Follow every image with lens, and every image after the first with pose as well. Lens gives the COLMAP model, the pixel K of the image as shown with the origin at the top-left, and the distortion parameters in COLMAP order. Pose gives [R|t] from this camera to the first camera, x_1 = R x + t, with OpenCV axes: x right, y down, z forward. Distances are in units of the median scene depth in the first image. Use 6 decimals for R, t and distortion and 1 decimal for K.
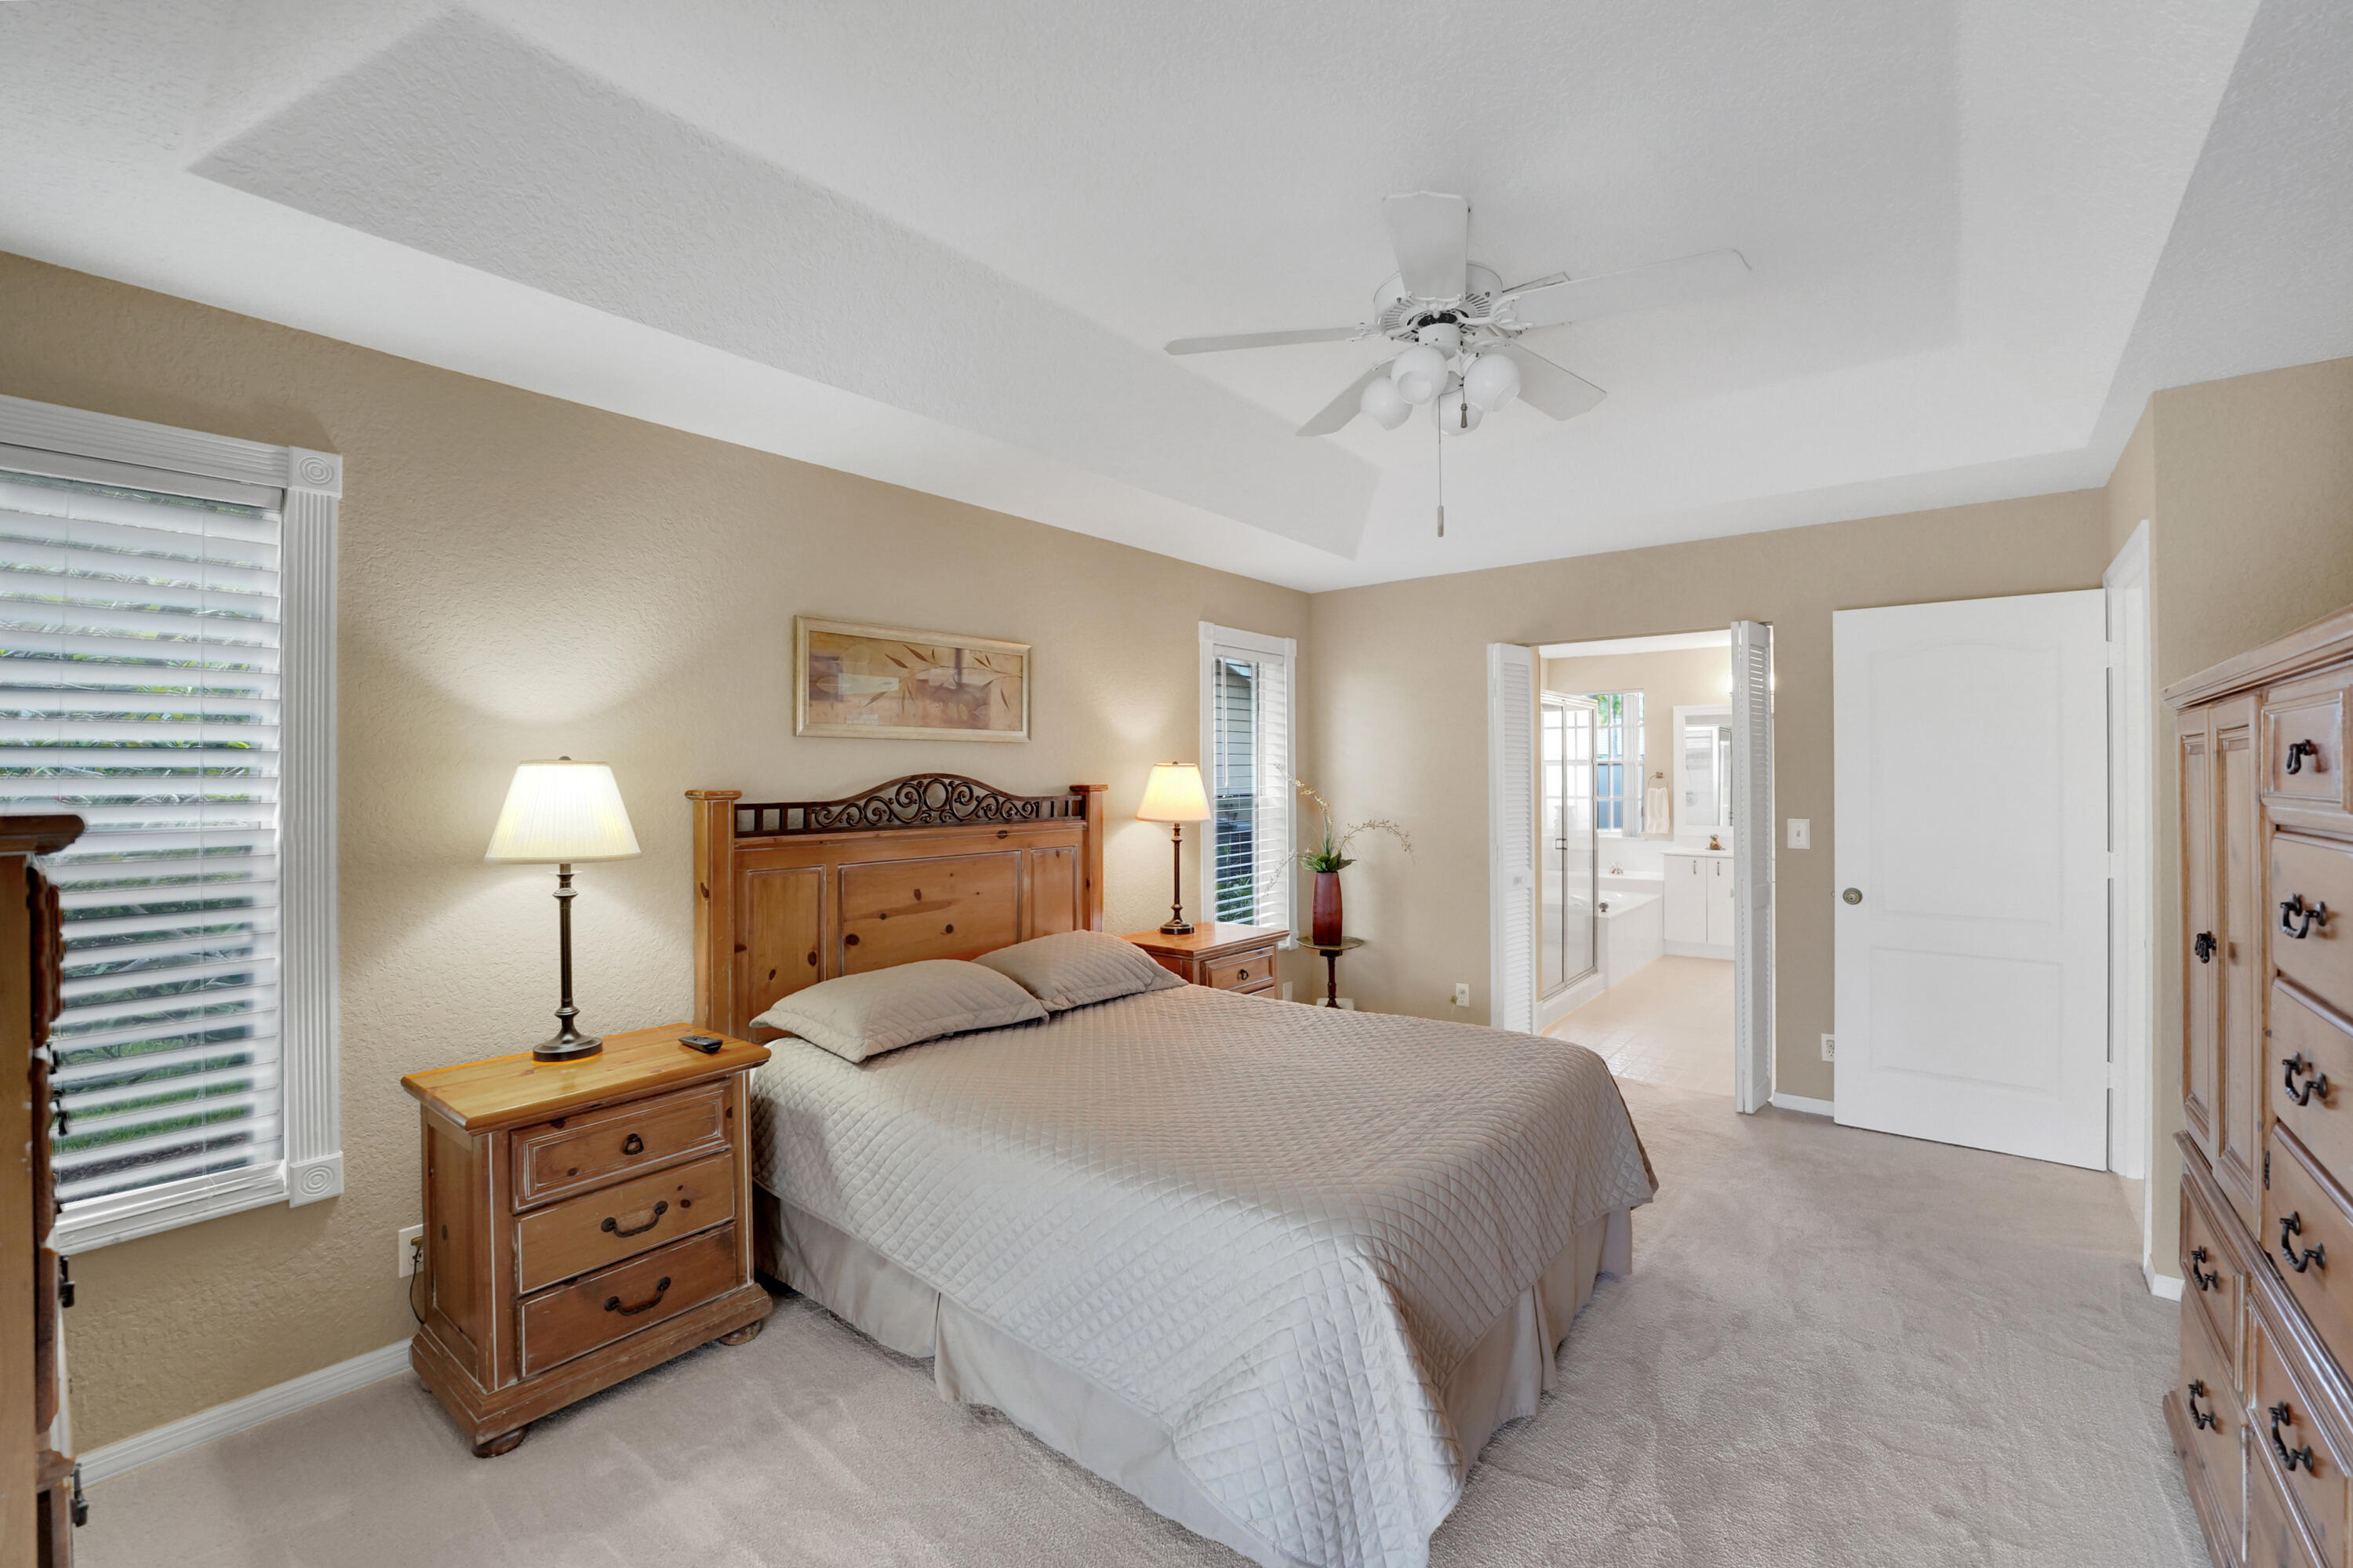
lens RADIAL K [[999.6, 0, 1176.5], [0, 999.6, 784.0], [0, 0, 1]] dist [-0.027284, 0.000118]
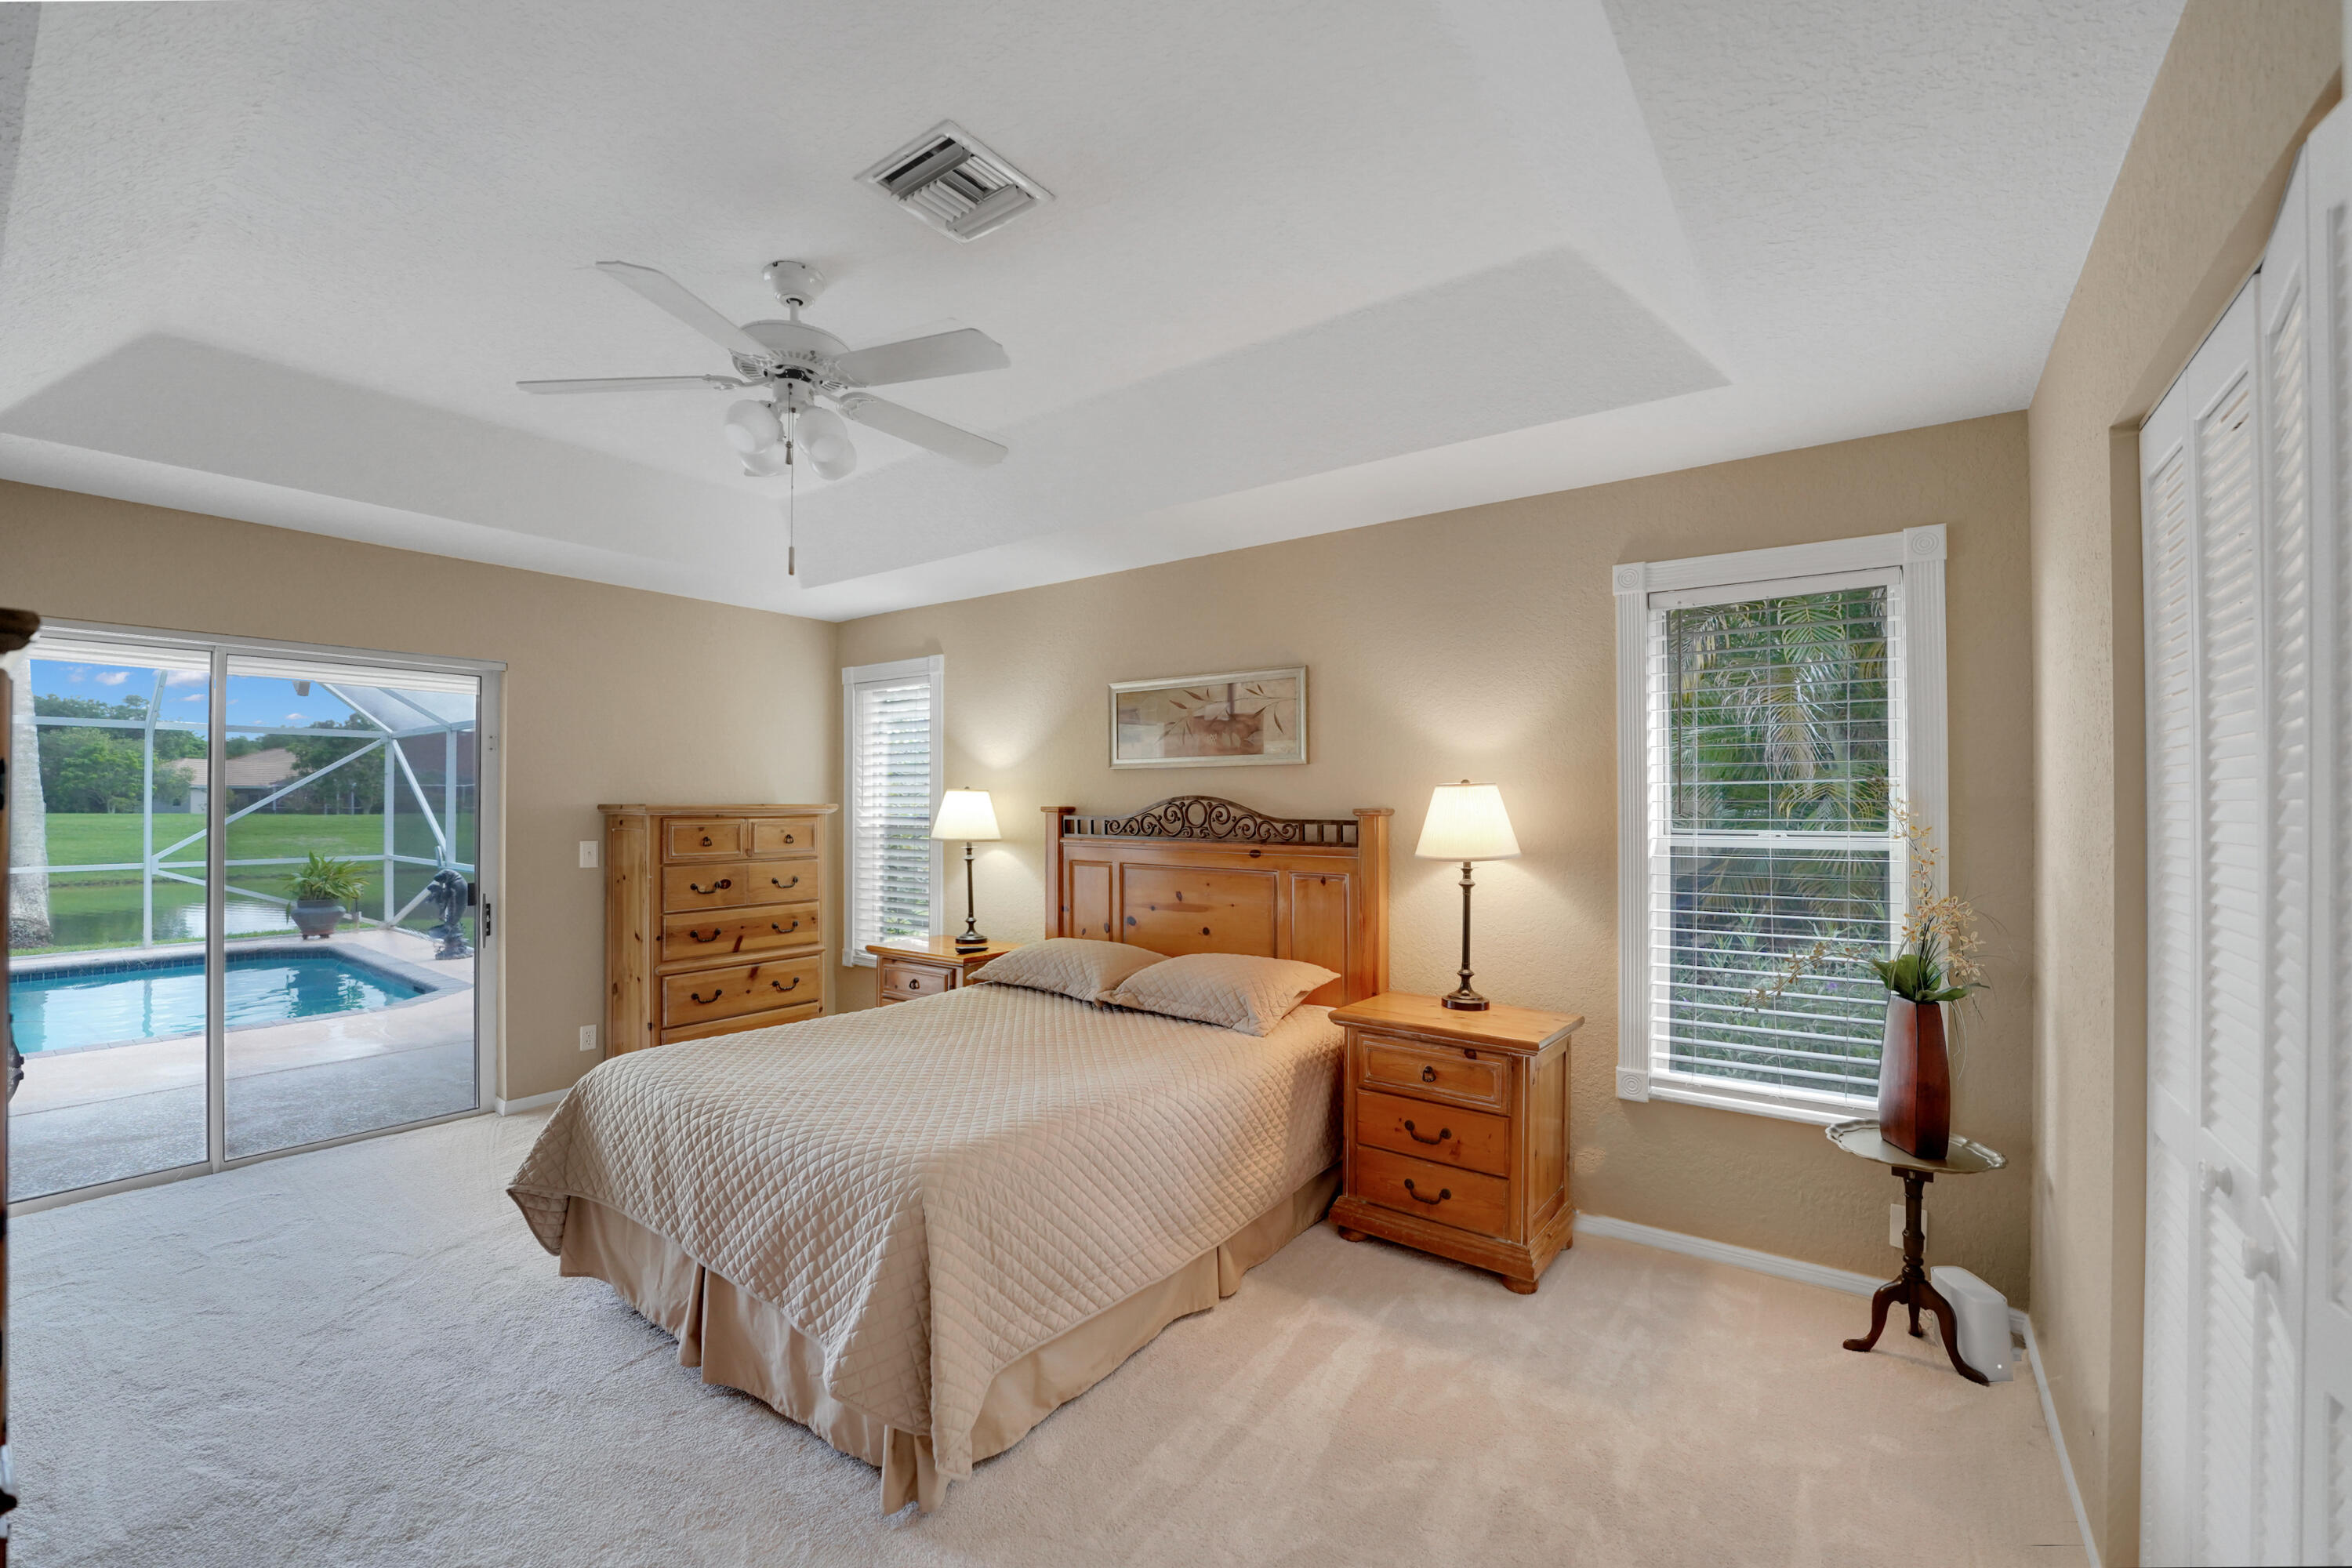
lens RADIAL K [[999.2, 0, 1176.0], [0, 999.2, 784.0], [0, 0, 1]] dist [-0.027284, 0.000118]
pose [[0.019578, -0.006900, -0.999785, 0.912653], [-0.007691, 0.999946, -0.007051, -0.015401], [0.999779, 0.007827, 0.019524, 0.933741]]
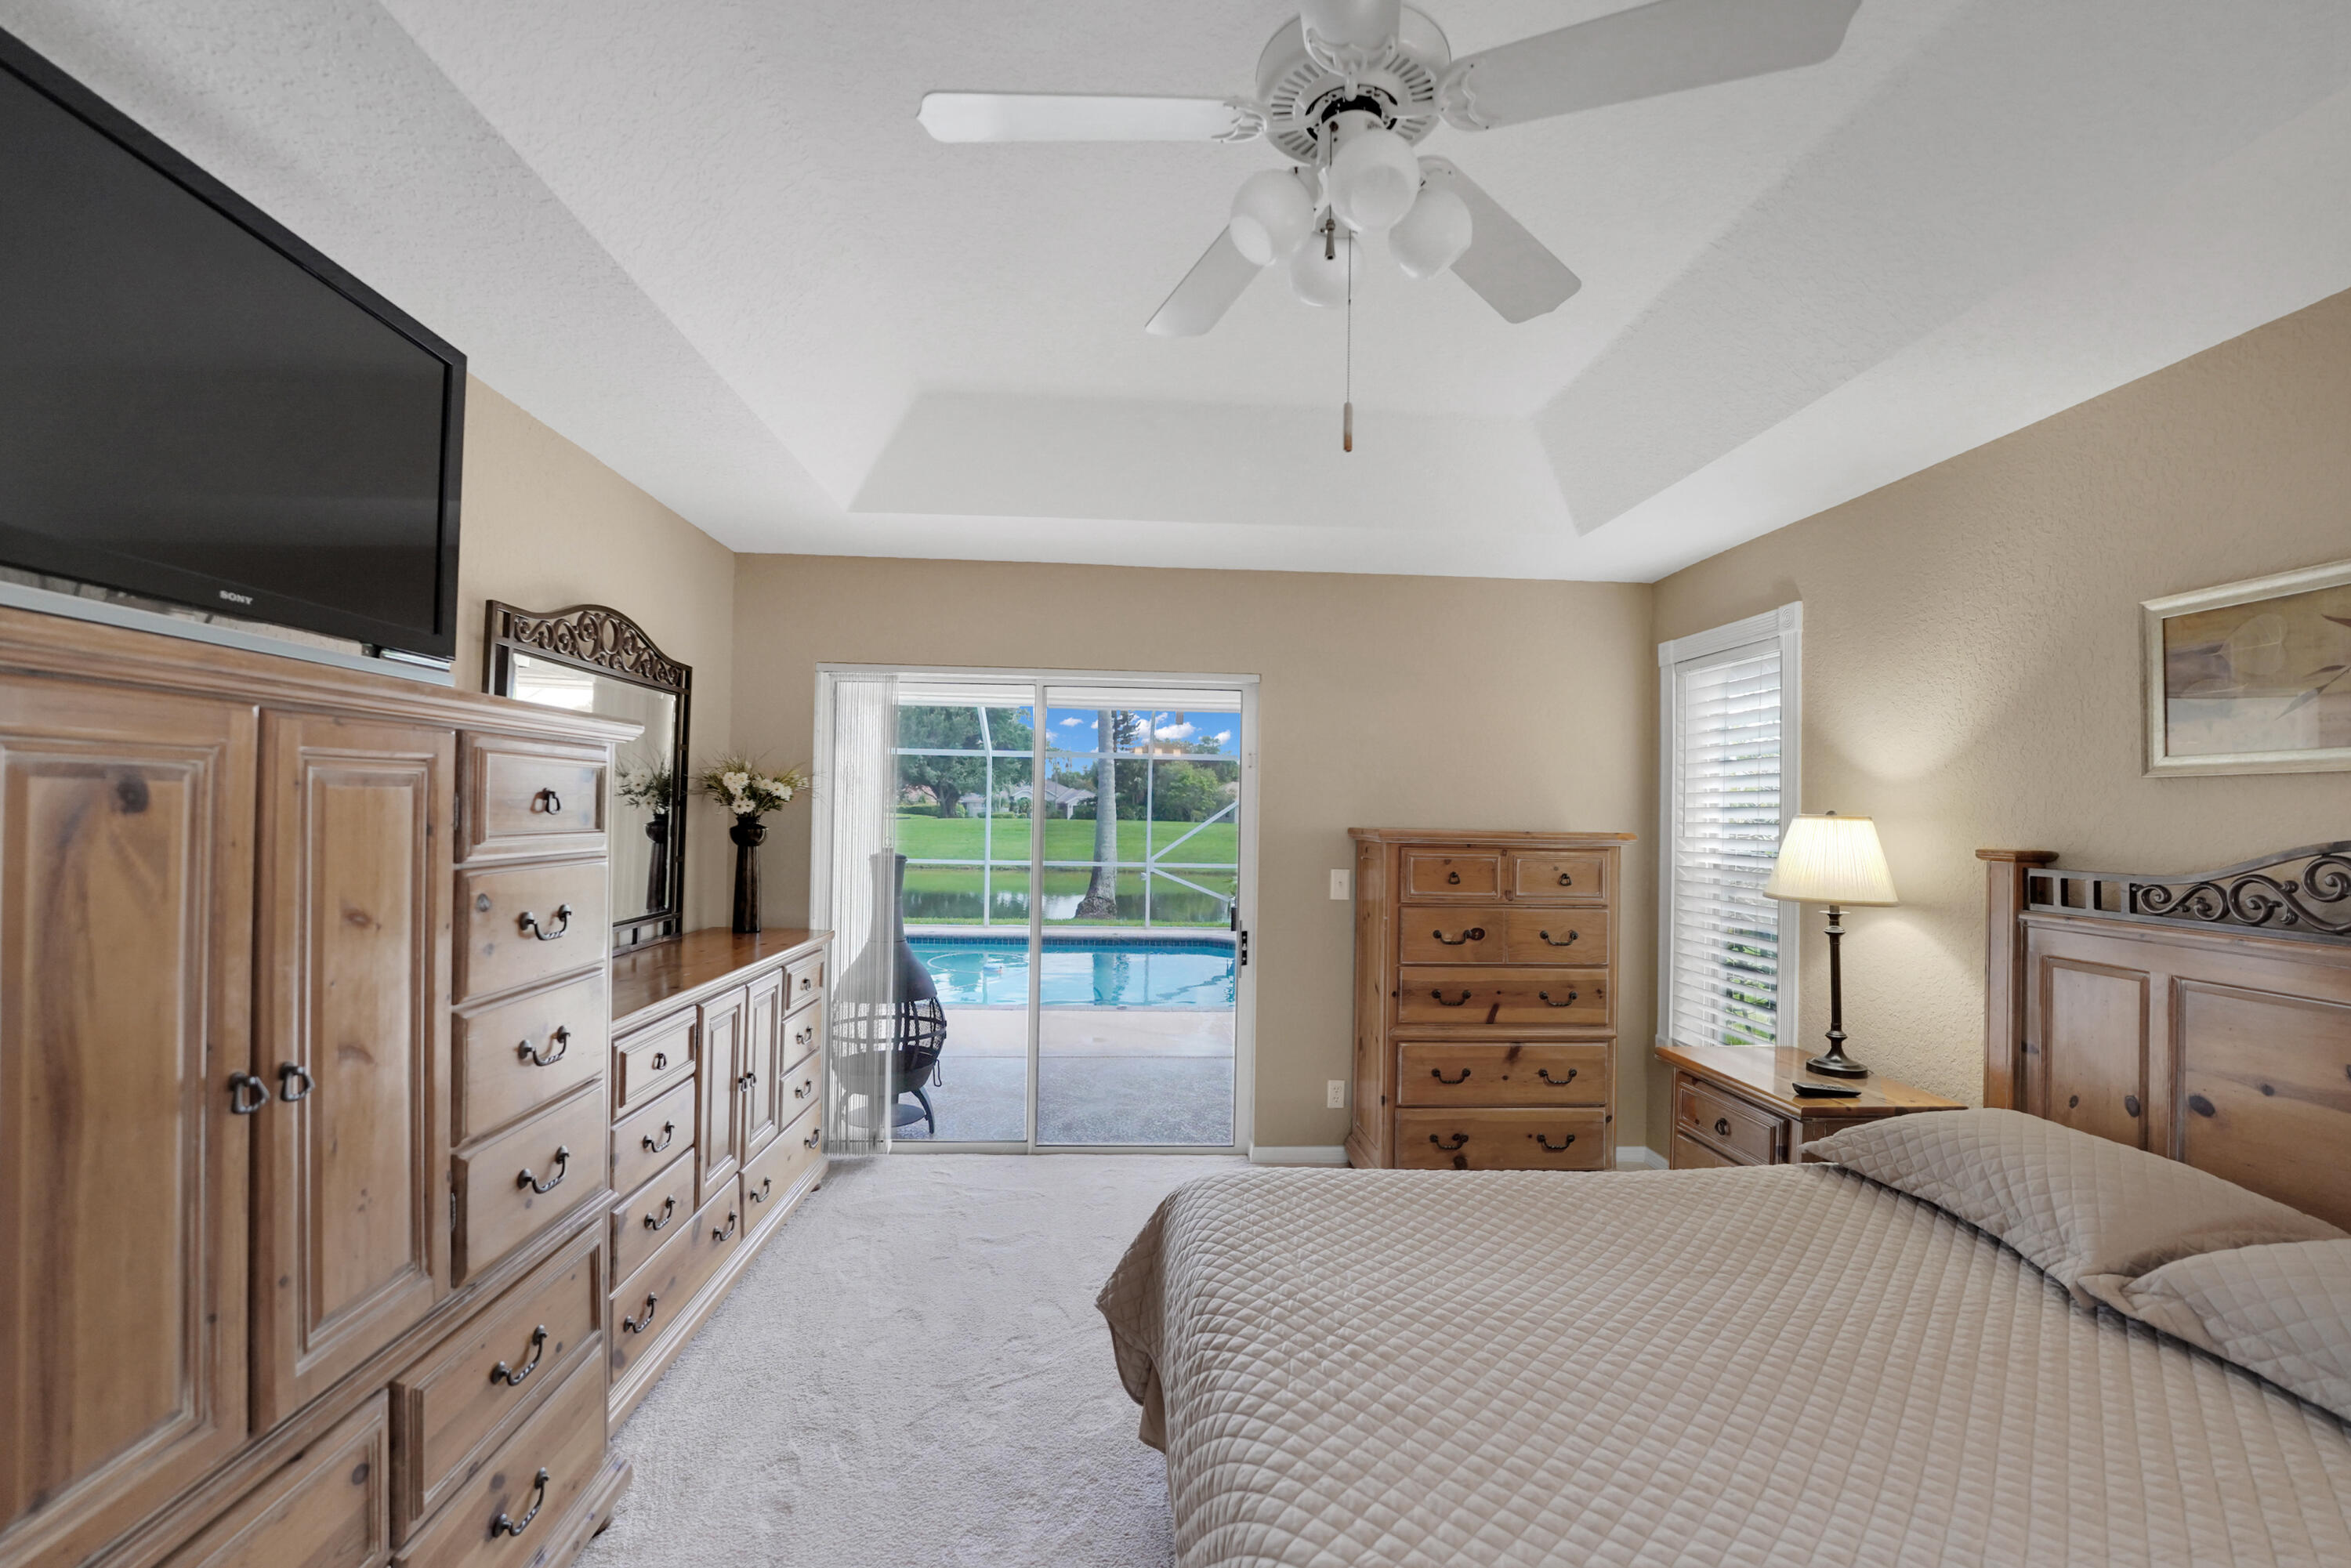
lens RADIAL K [[1013.3, 0, 1176.7], [0, 1013.3, 797.2], [0, 0, 1]] dist [-0.022963, 0.001047]
pose [[-0.755796, -0.010314, -0.654726, 0.498537], [-0.011976, 0.999926, -0.001928, -0.022229], [0.654698, 0.006384, -0.755864, 0.945154]]
